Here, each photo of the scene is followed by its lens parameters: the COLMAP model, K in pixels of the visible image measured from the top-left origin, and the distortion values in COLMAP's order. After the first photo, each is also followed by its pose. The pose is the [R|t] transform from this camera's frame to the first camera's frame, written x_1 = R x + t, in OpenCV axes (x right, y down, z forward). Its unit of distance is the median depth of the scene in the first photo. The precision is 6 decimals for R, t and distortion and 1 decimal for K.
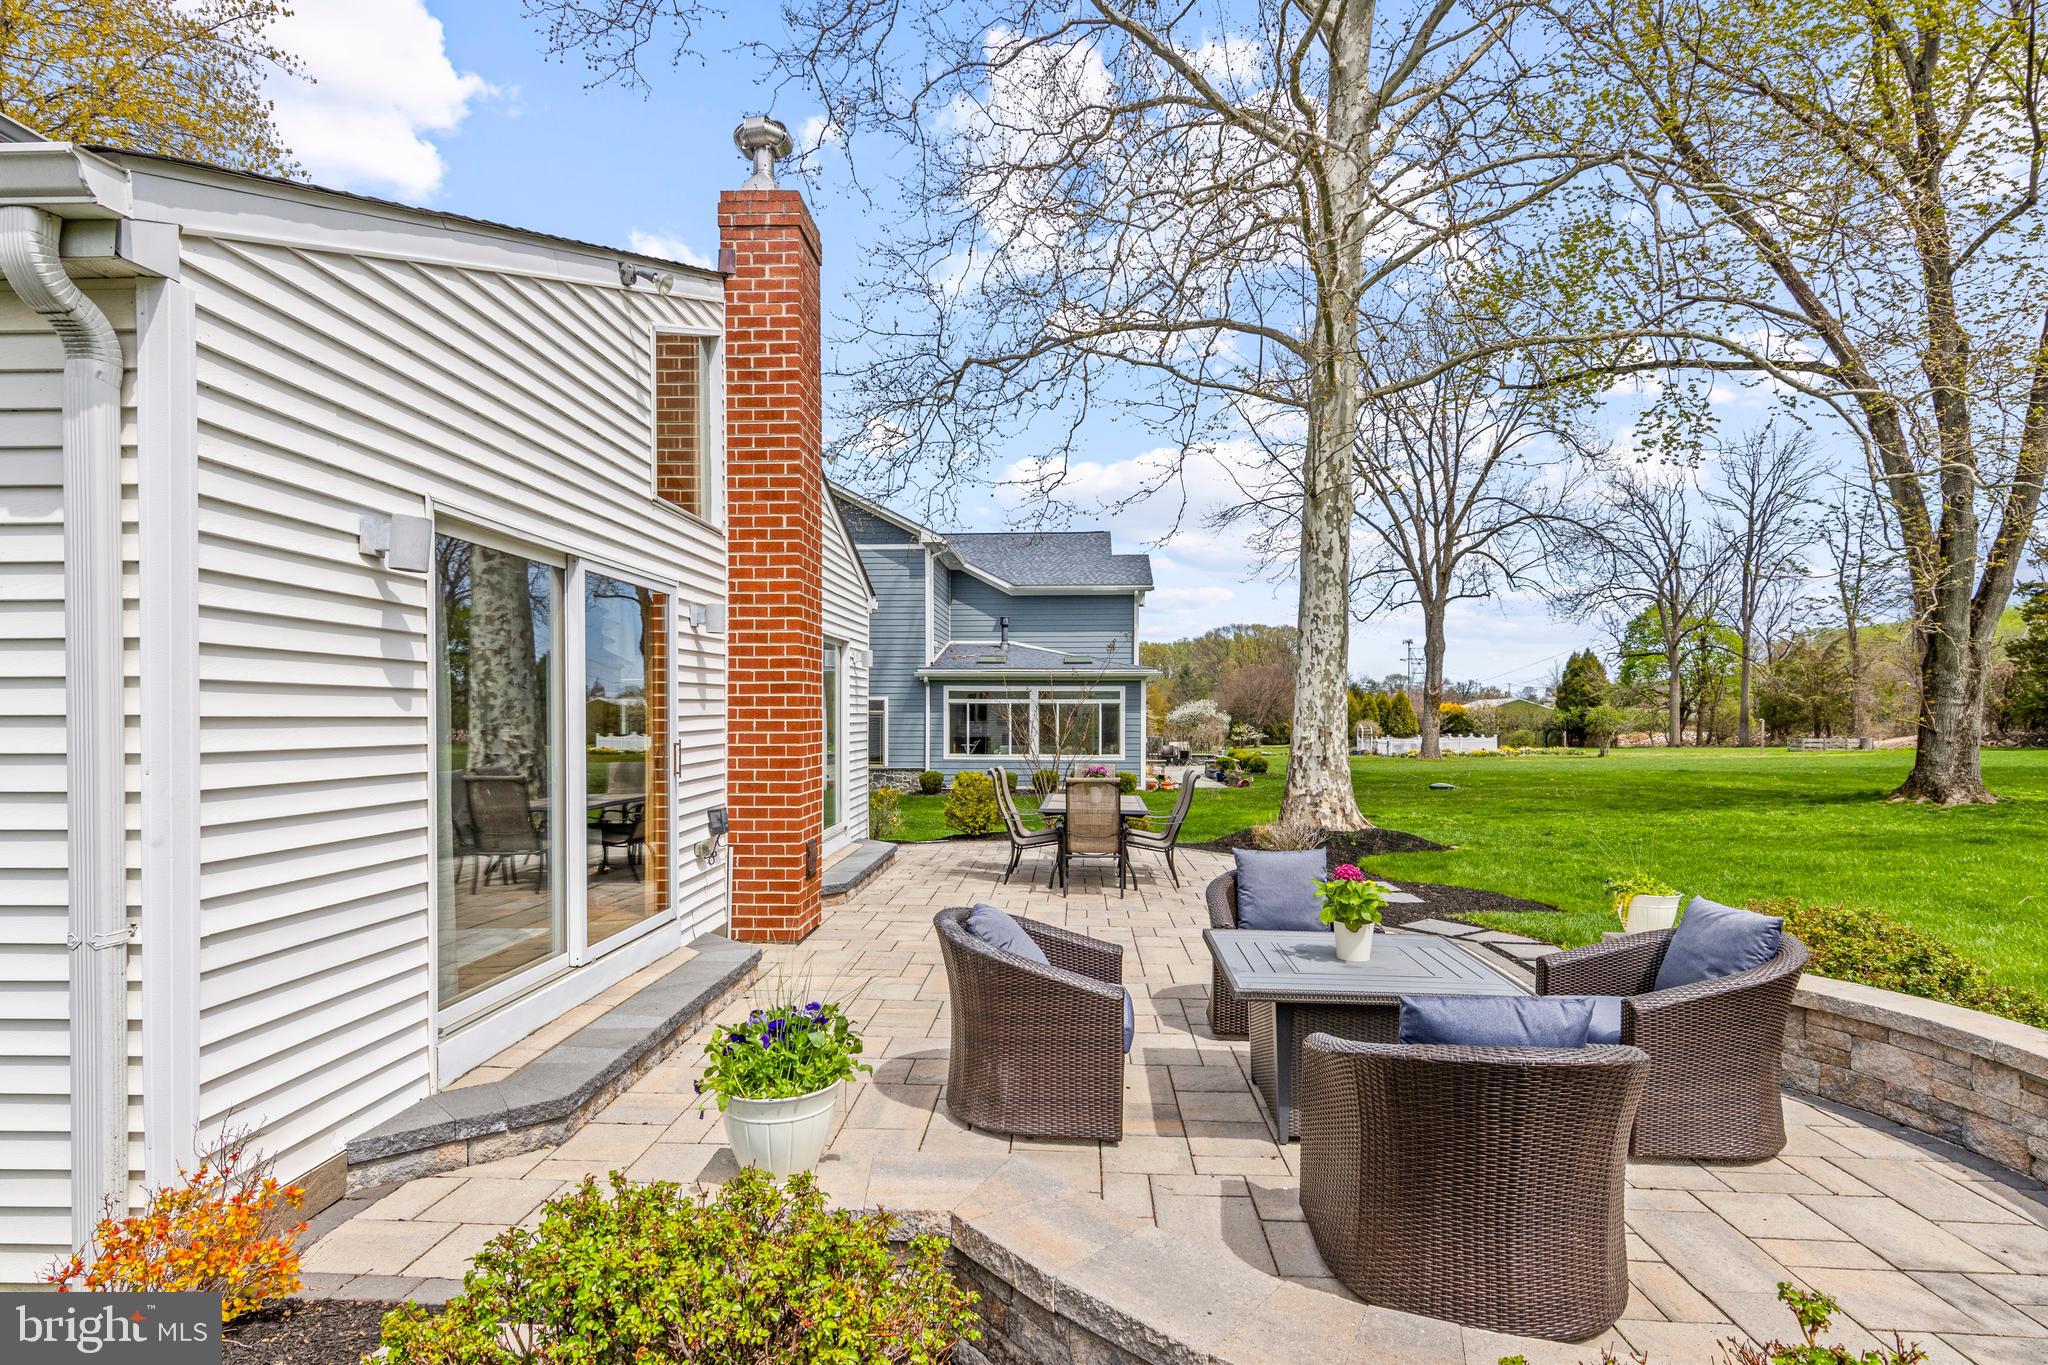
lens RADIAL K [[1048.7, 0, 1003.2], [0, 1048.7, 731.8], [0, 0, 1]] dist [0.014892, -0.005261]
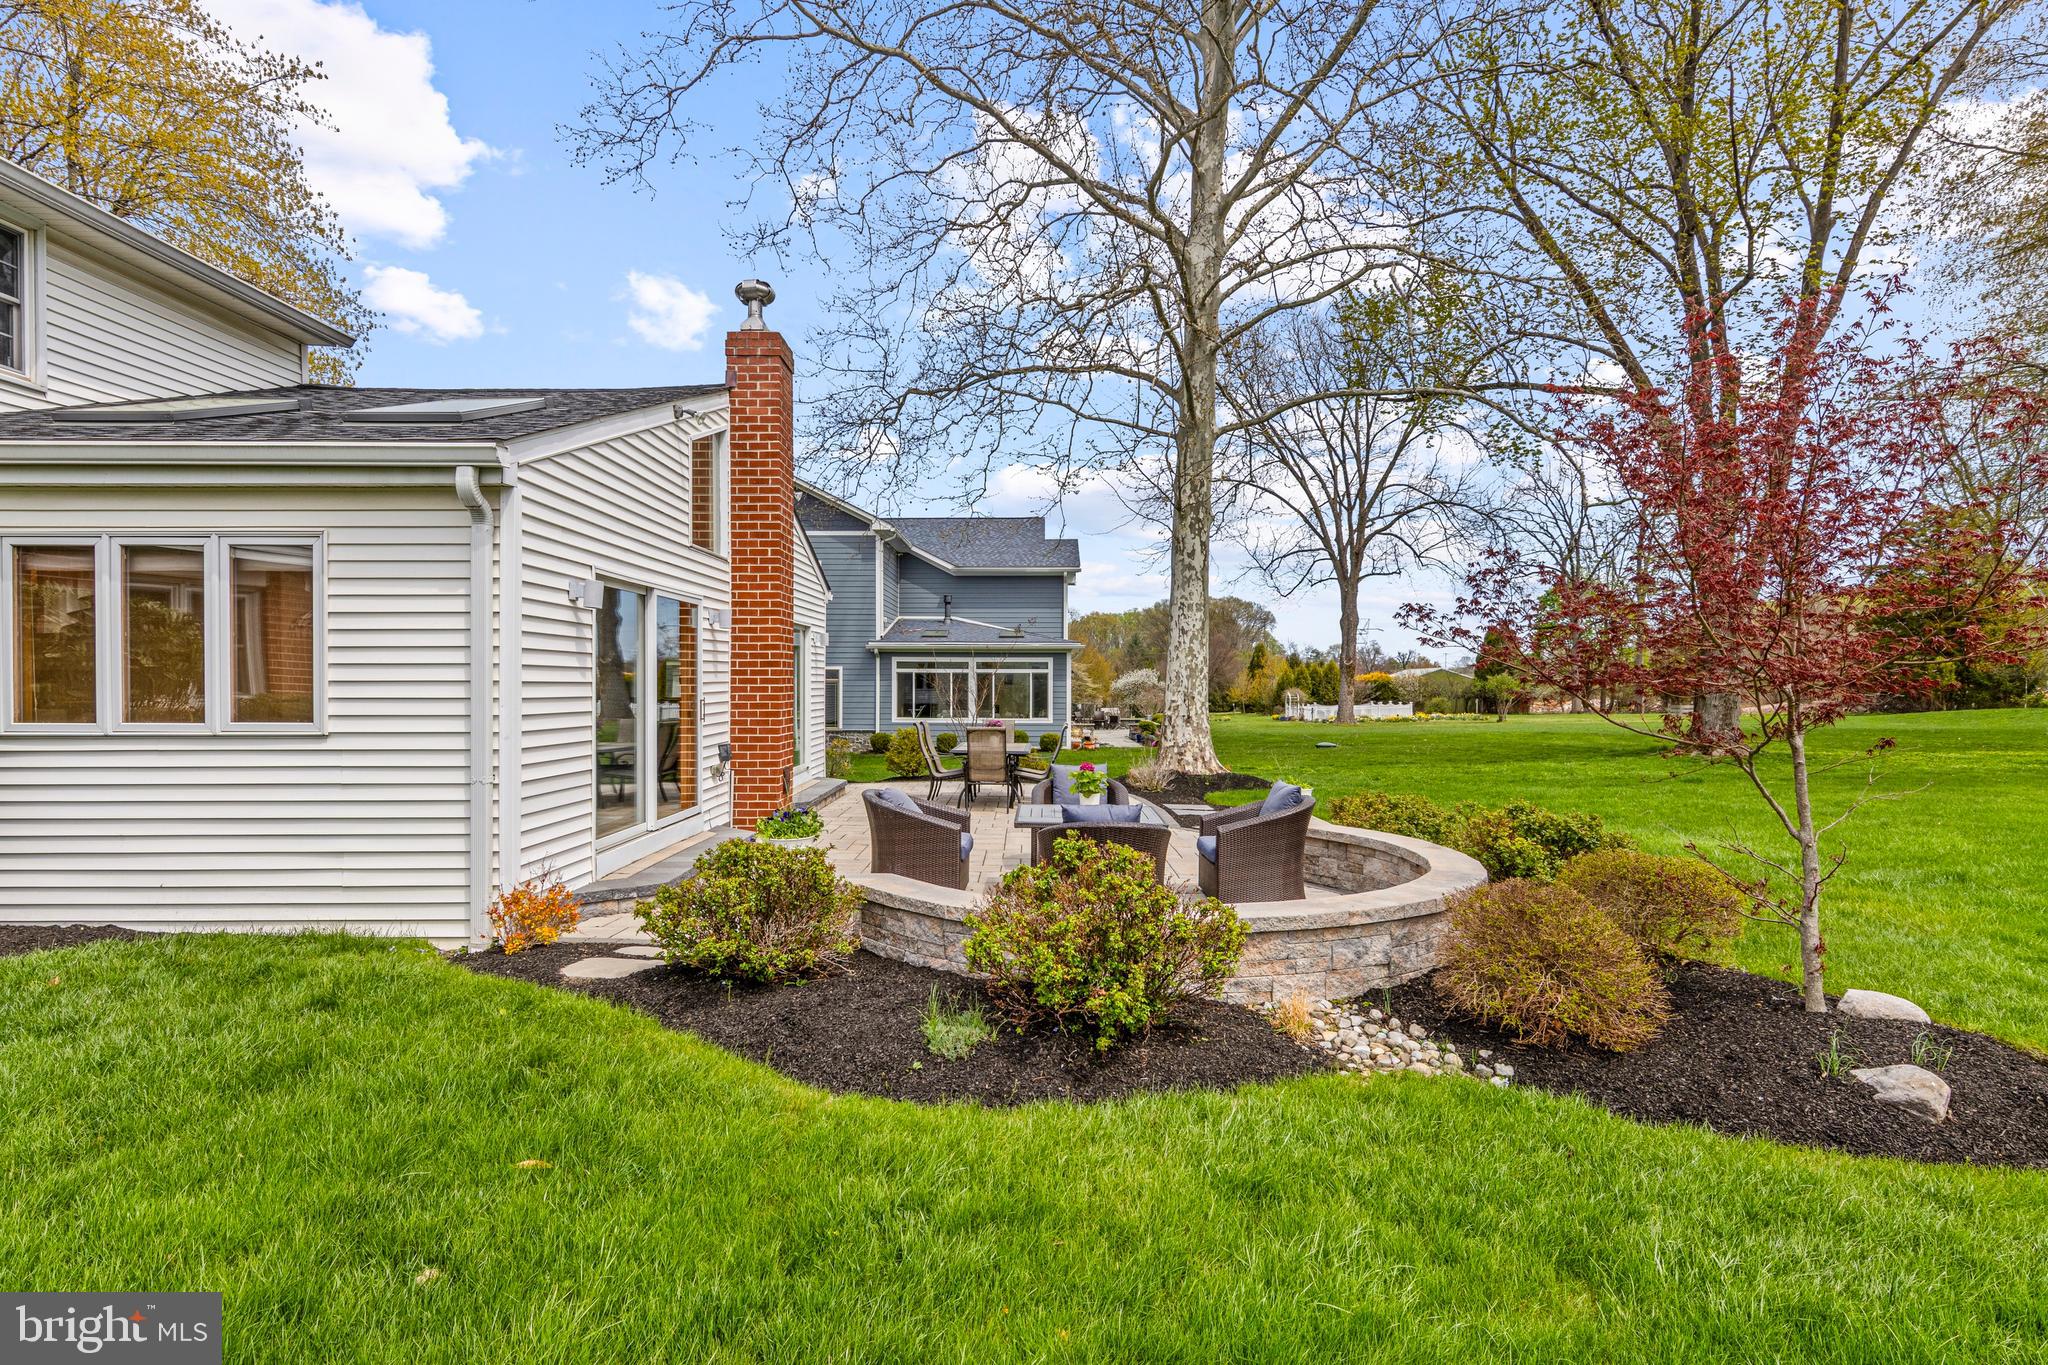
lens RADIAL K [[1048.7, 0, 997.4], [0, 1048.7, 687.7], [0, 0, 1]] dist [0.014892, -0.005261]
pose [[0.999358, 0.000089, 0.035826, 0.030153], [0.000358, 0.999922, -0.012482, 0.005355], [-0.035824, 0.012487, 0.999280, -0.243352]]
